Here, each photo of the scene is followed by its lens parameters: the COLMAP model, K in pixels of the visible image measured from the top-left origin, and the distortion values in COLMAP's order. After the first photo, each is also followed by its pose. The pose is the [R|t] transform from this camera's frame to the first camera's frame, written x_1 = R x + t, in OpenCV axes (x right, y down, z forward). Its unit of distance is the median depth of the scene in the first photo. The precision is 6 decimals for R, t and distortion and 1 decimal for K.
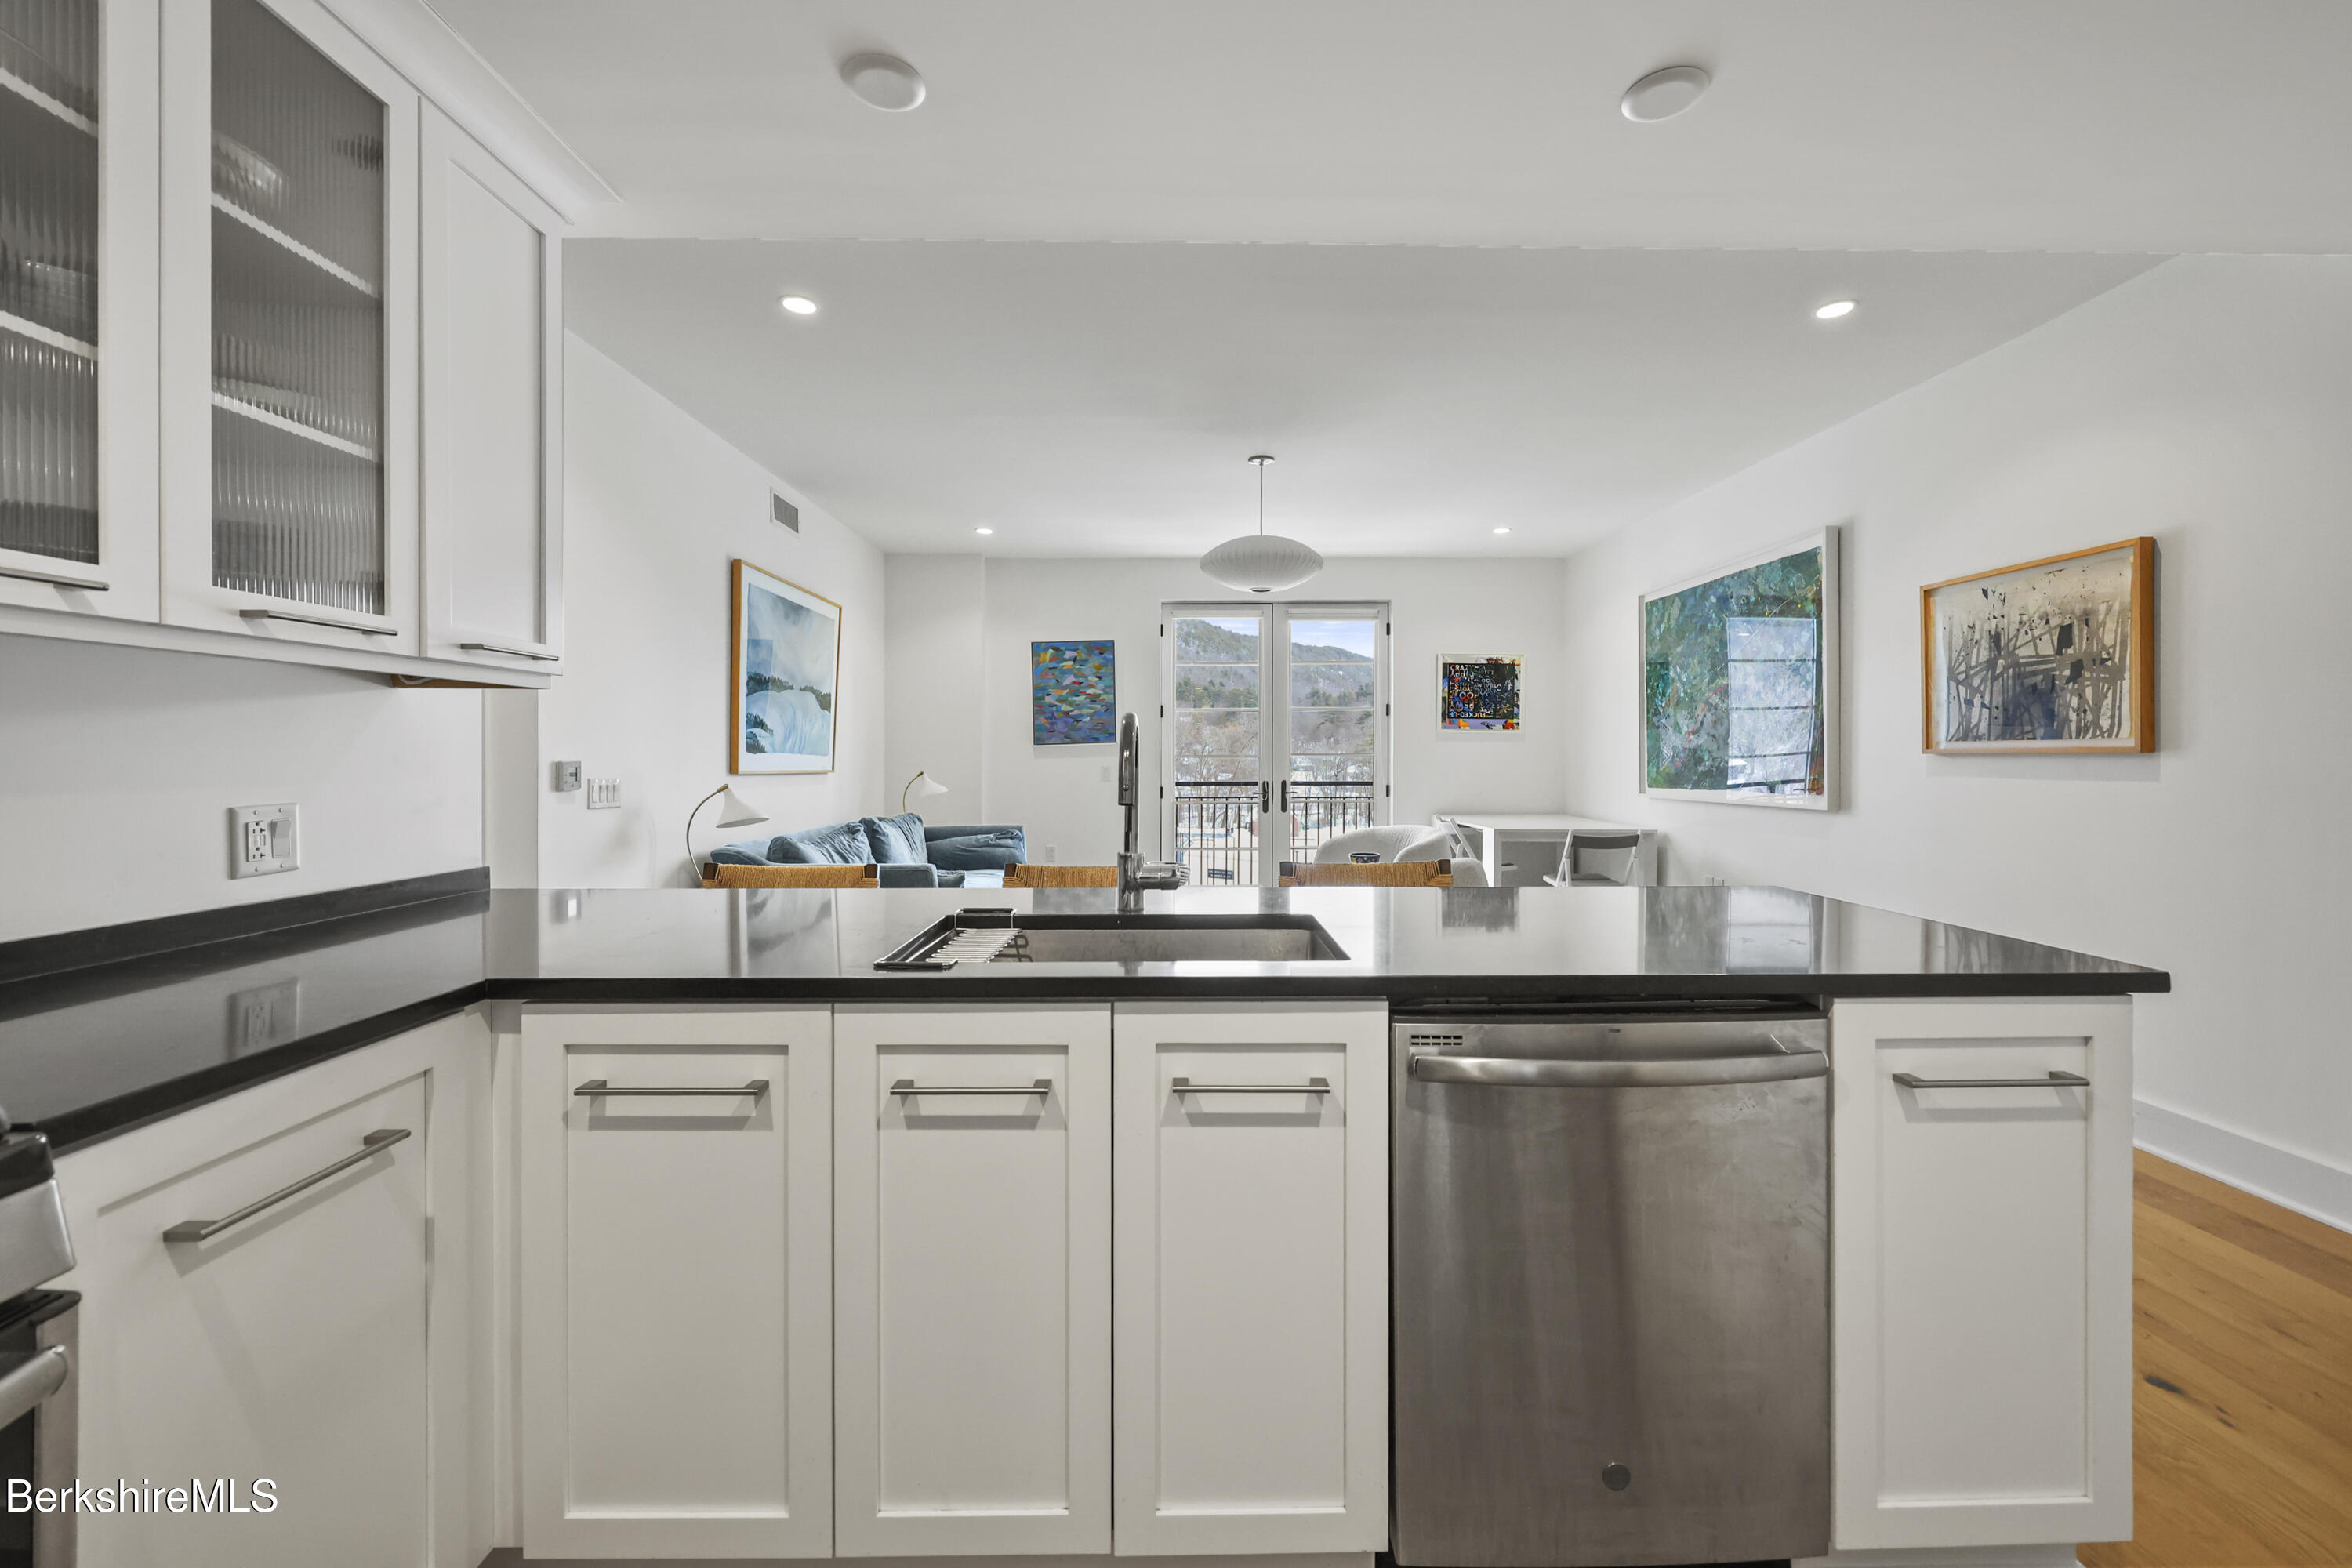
lens RADIAL K [[949.4, 0, 1178.6], [0, 949.4, 775.9], [0, 0, 1]] dist [-0.000530, -0.000033]
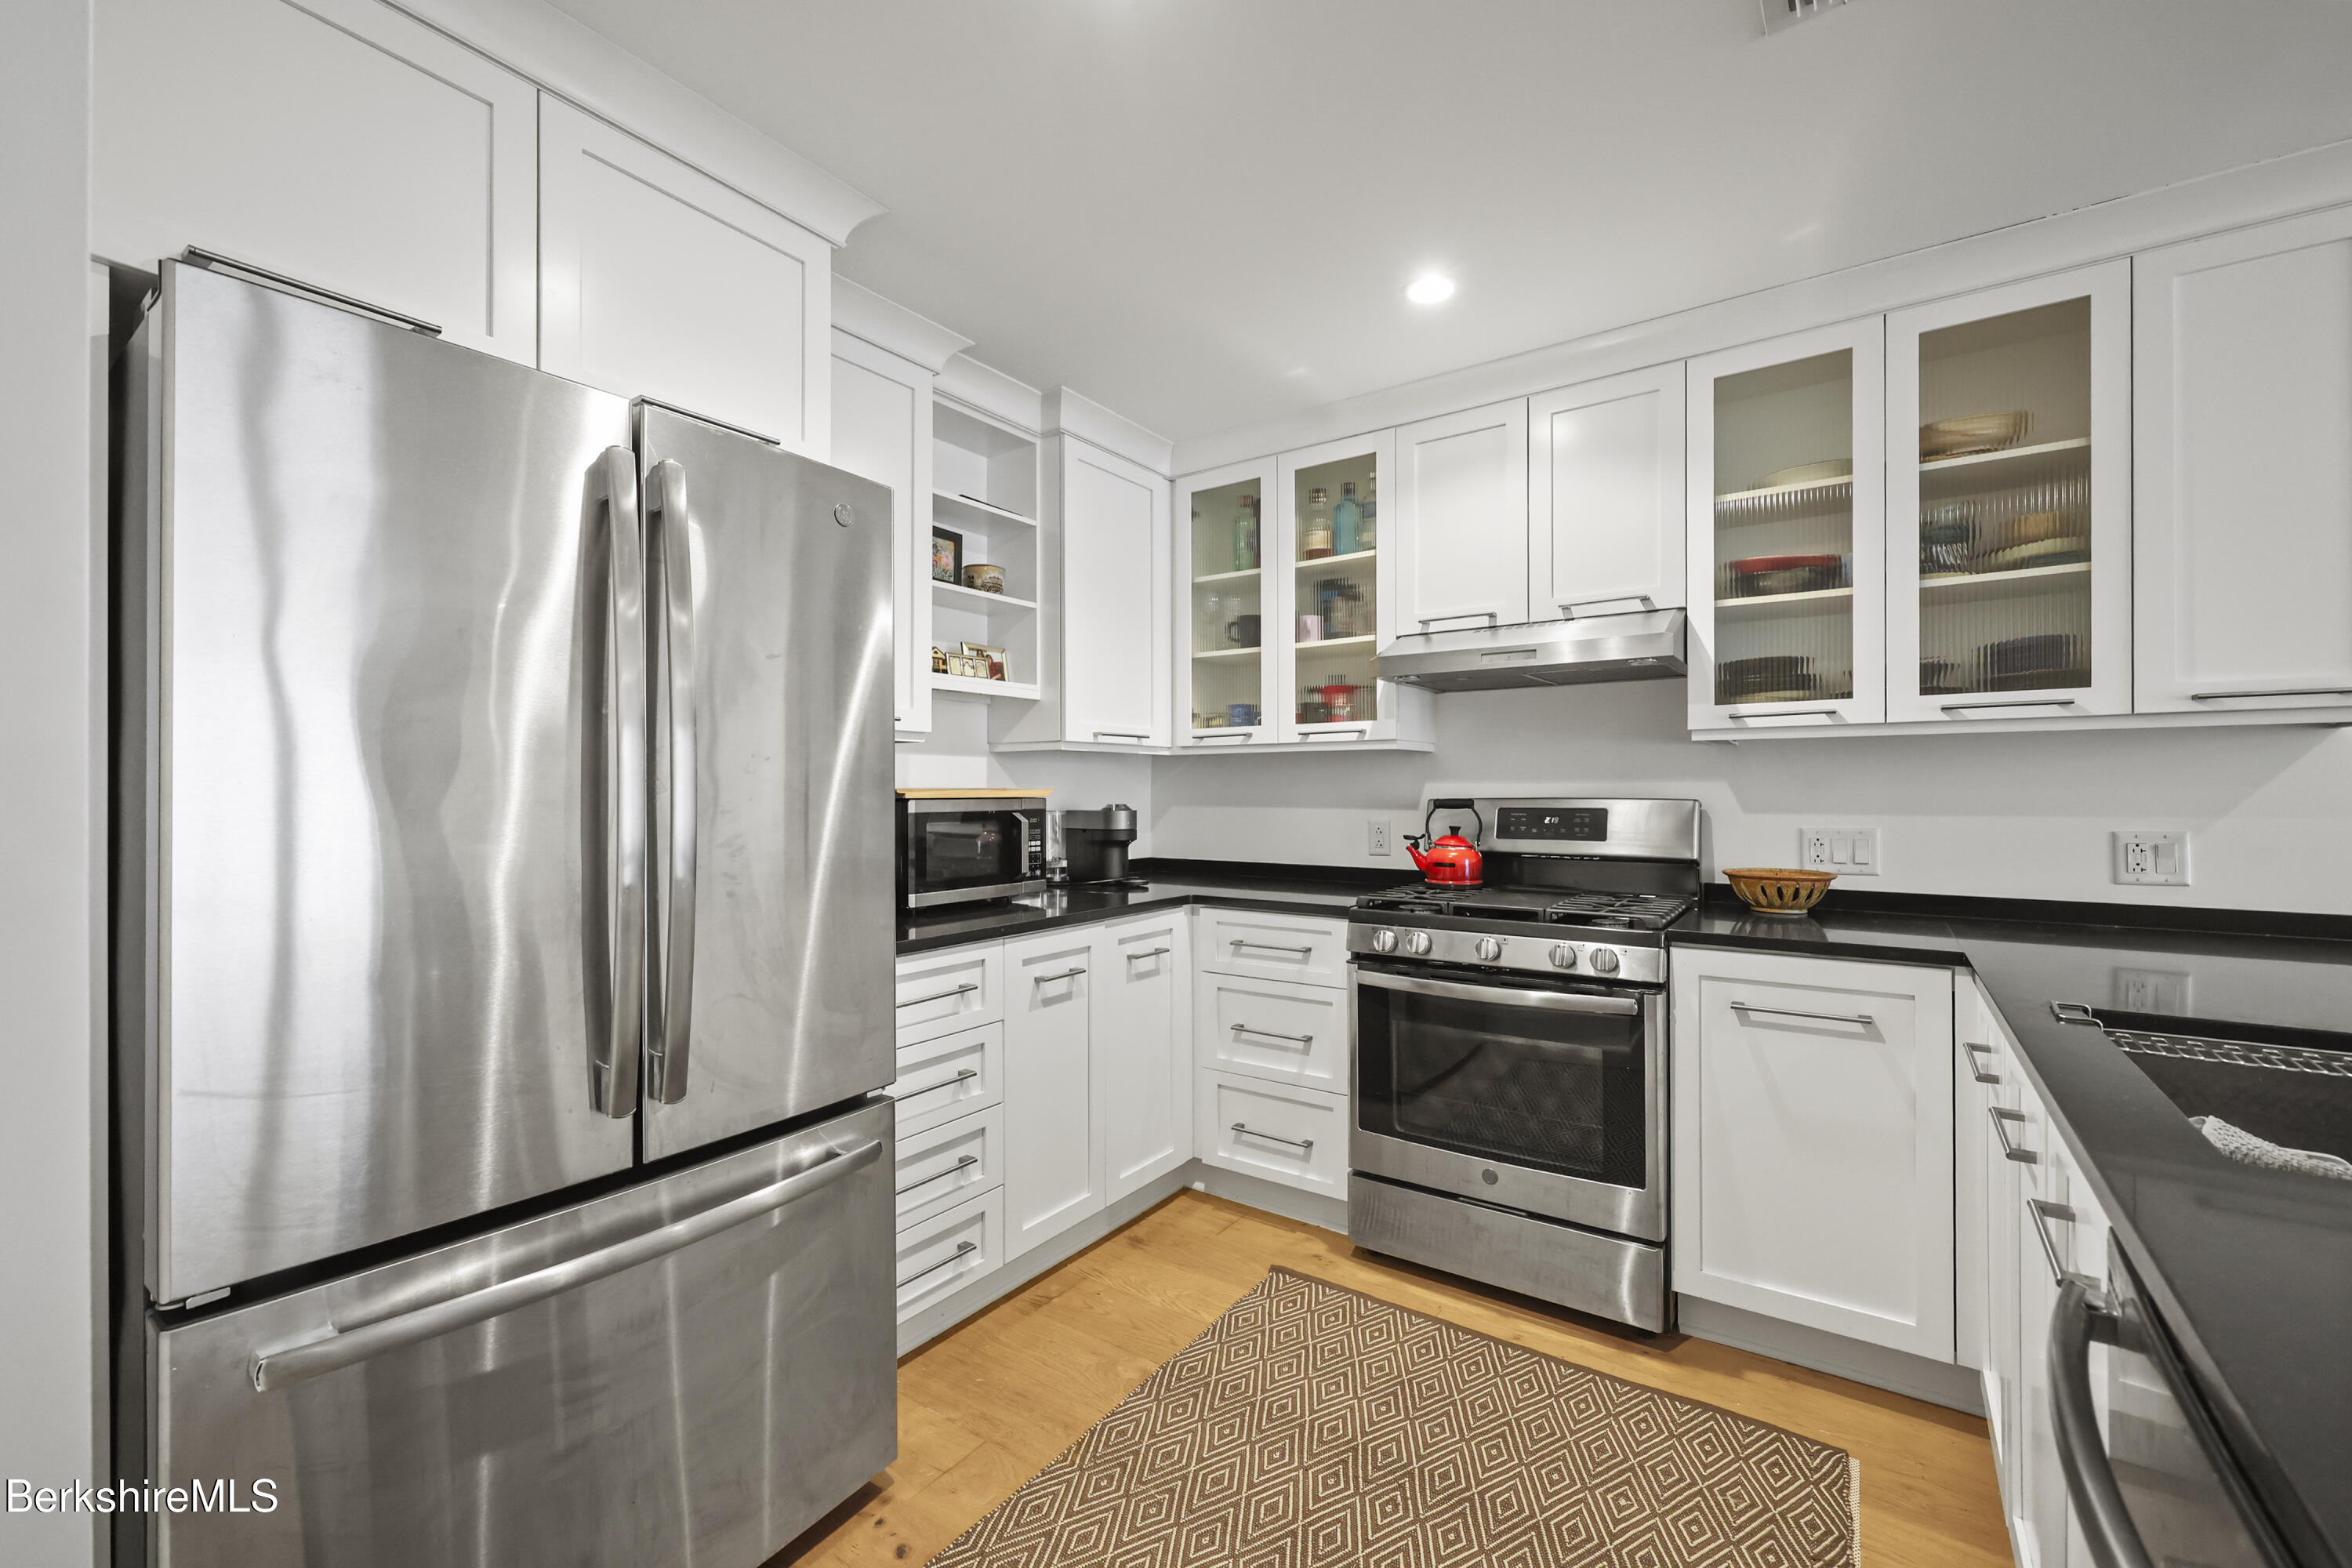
lens RADIAL K [[949.4, 0, 1178.6], [0, 949.4, 775.9], [0, 0, 1]] dist [-0.000530, -0.000033]
pose [[-0.583493, -0.006731, -0.812090, 0.881796], [-0.011107, 0.999938, -0.000308, -0.030700], [0.812042, 0.008840, -0.583532, 0.693449]]
